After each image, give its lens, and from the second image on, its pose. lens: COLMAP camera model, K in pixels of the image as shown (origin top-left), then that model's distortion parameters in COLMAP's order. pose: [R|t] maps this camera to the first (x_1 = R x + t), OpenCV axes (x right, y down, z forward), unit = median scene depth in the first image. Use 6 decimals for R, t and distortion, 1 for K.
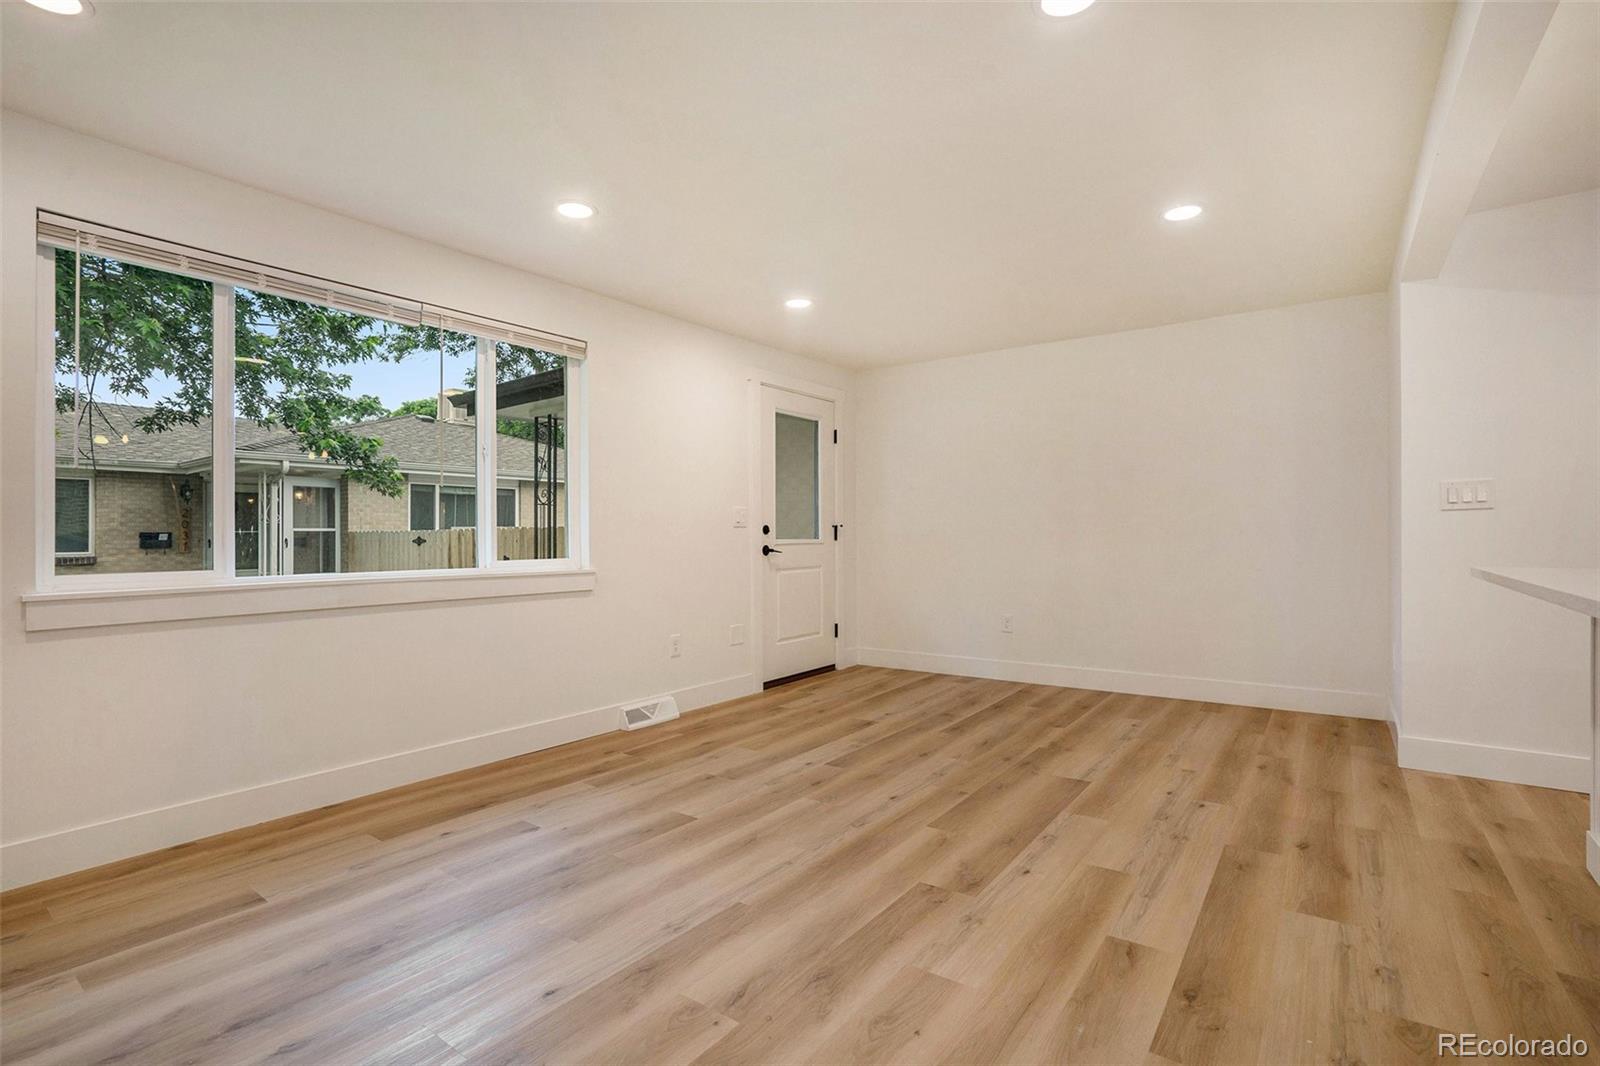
lens RADIAL K [[746.2, 0, 792.0], [0, 746.2, 533.2], [0, 0, 1]] dist [-0.079937, 0.043065]
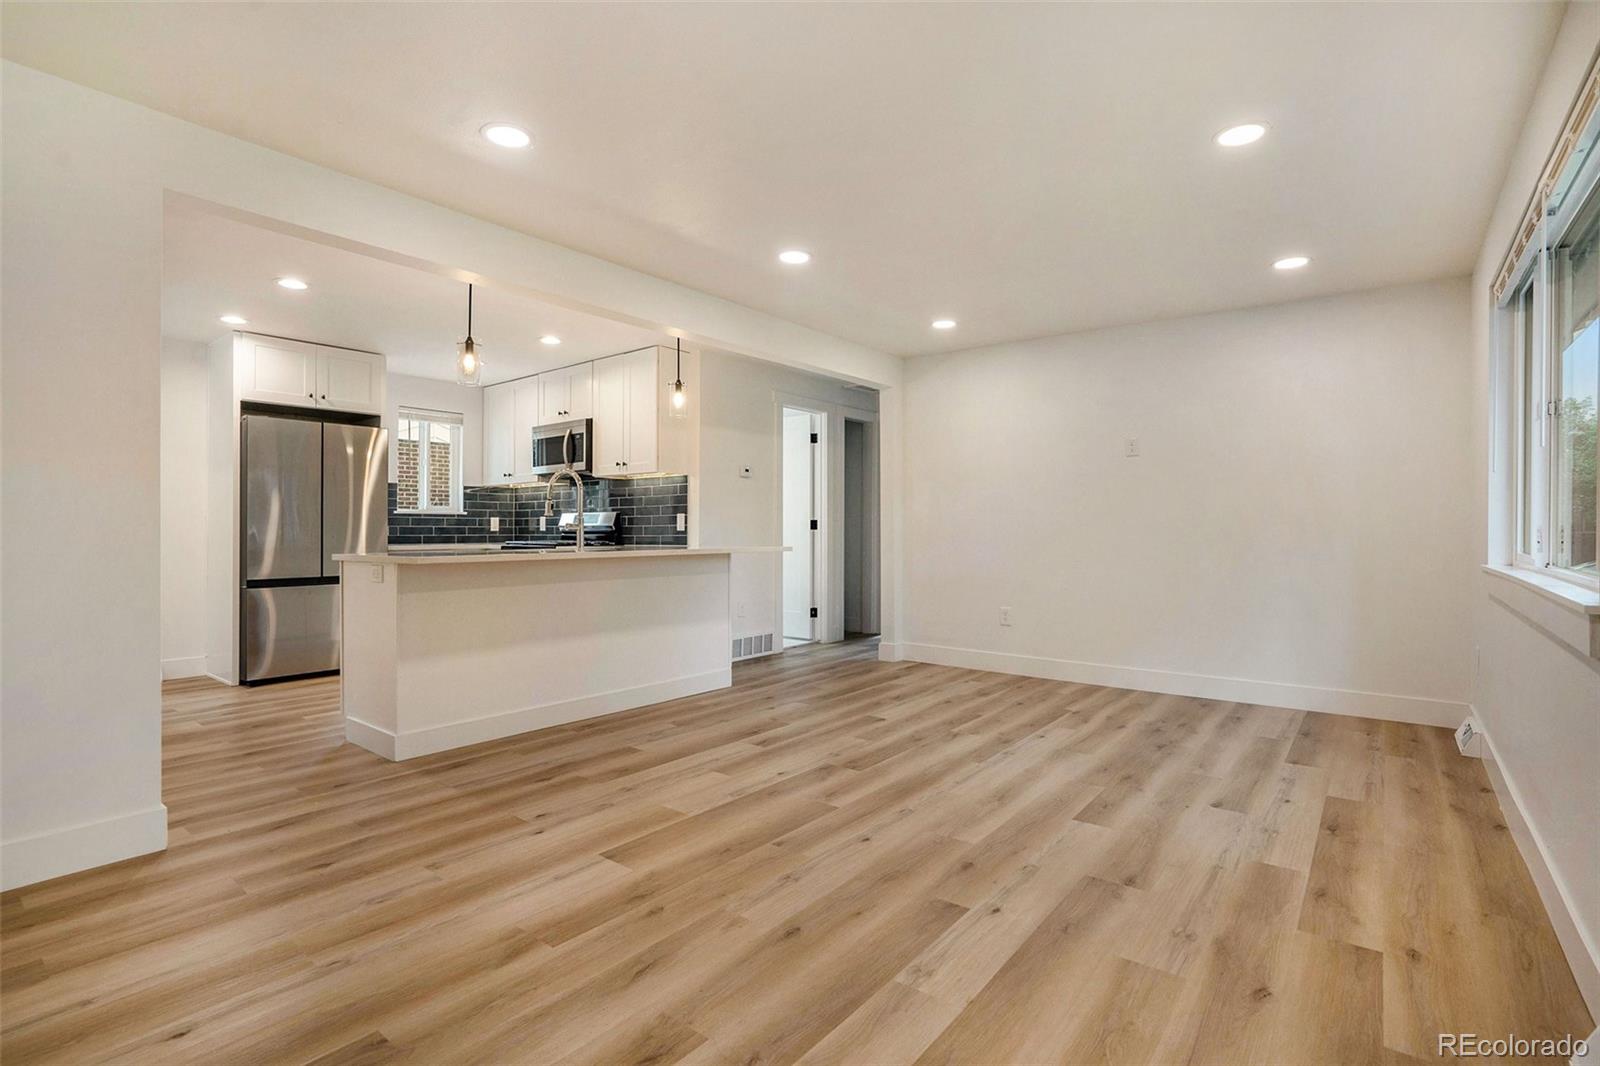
lens RADIAL K [[746.2, 0, 792.0], [0, 746.2, 533.2], [0, 0, 1]] dist [-0.079937, 0.043065]
pose [[-0.999159, 0.008422, 0.040126, 0.179156], [0.008390, 0.999964, -0.000965, 0.009825], [-0.040132, -0.000627, -0.999194, 1.785910]]
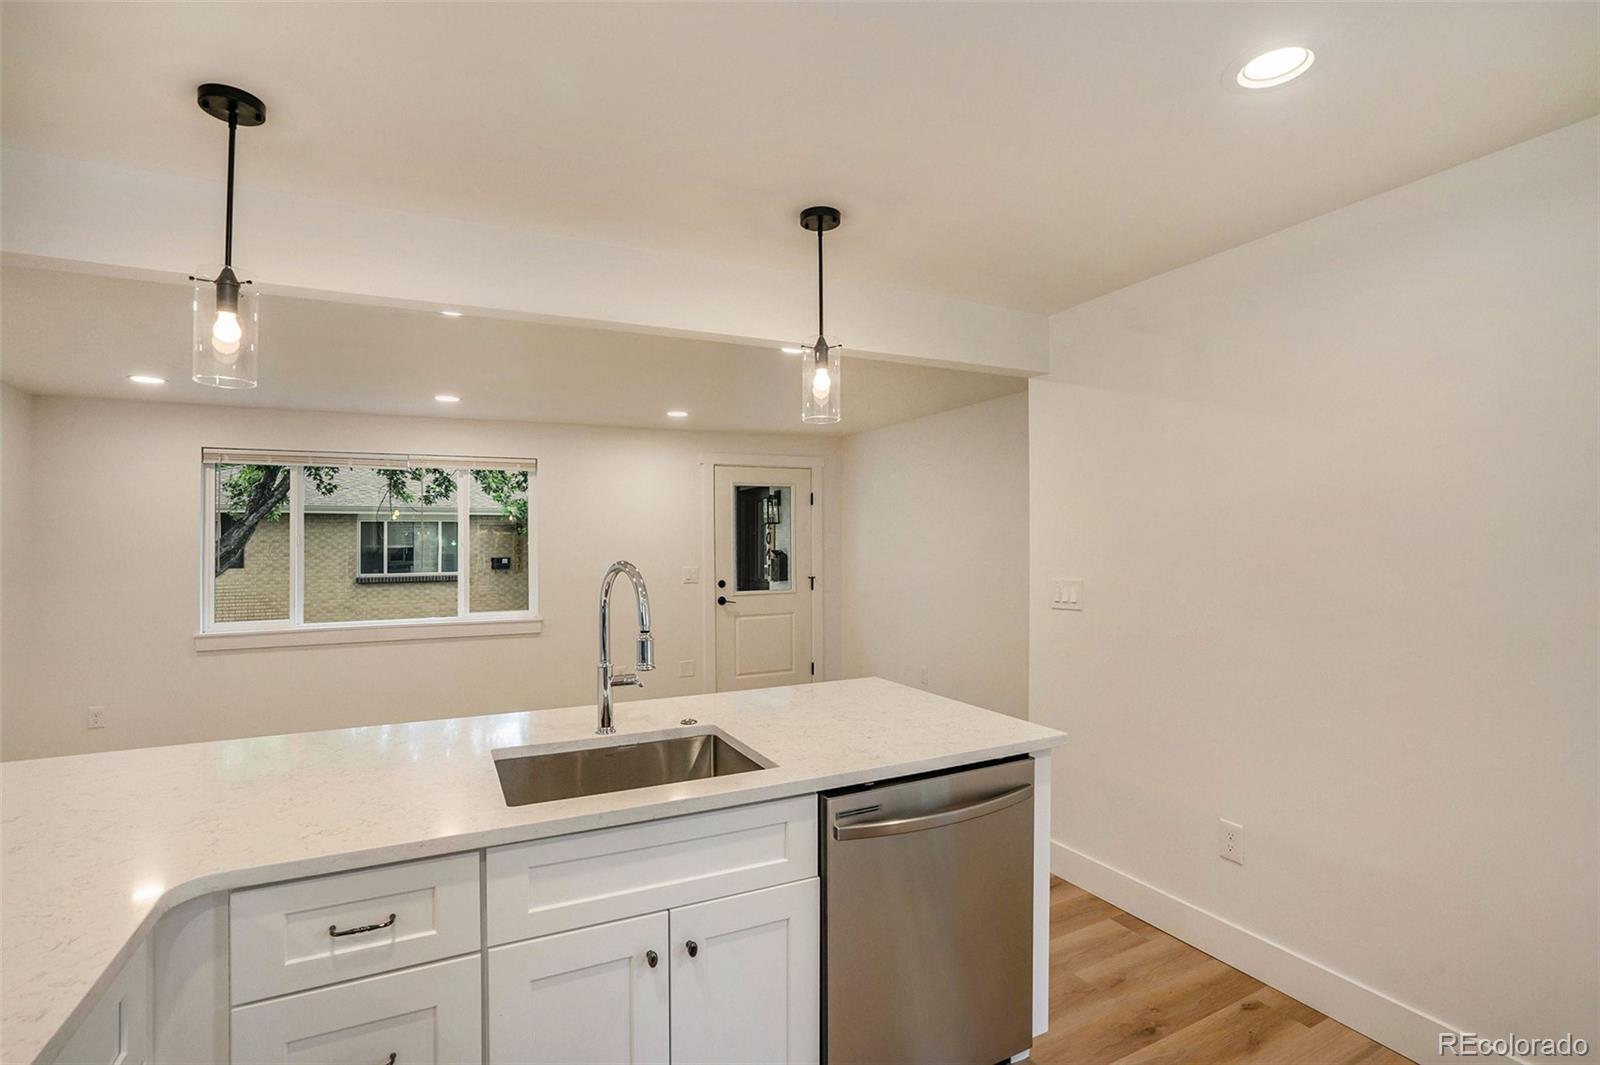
lens RADIAL K [[746.2, 0, 792.0], [0, 746.2, 532.7], [0, 0, 1]] dist [-0.079937, 0.043065]
pose [[0.892059, -0.009973, -0.451809, 1.066633], [0.006465, 0.999936, -0.009307, -0.131430], [0.451873, 0.005382, 0.892066, -0.069110]]
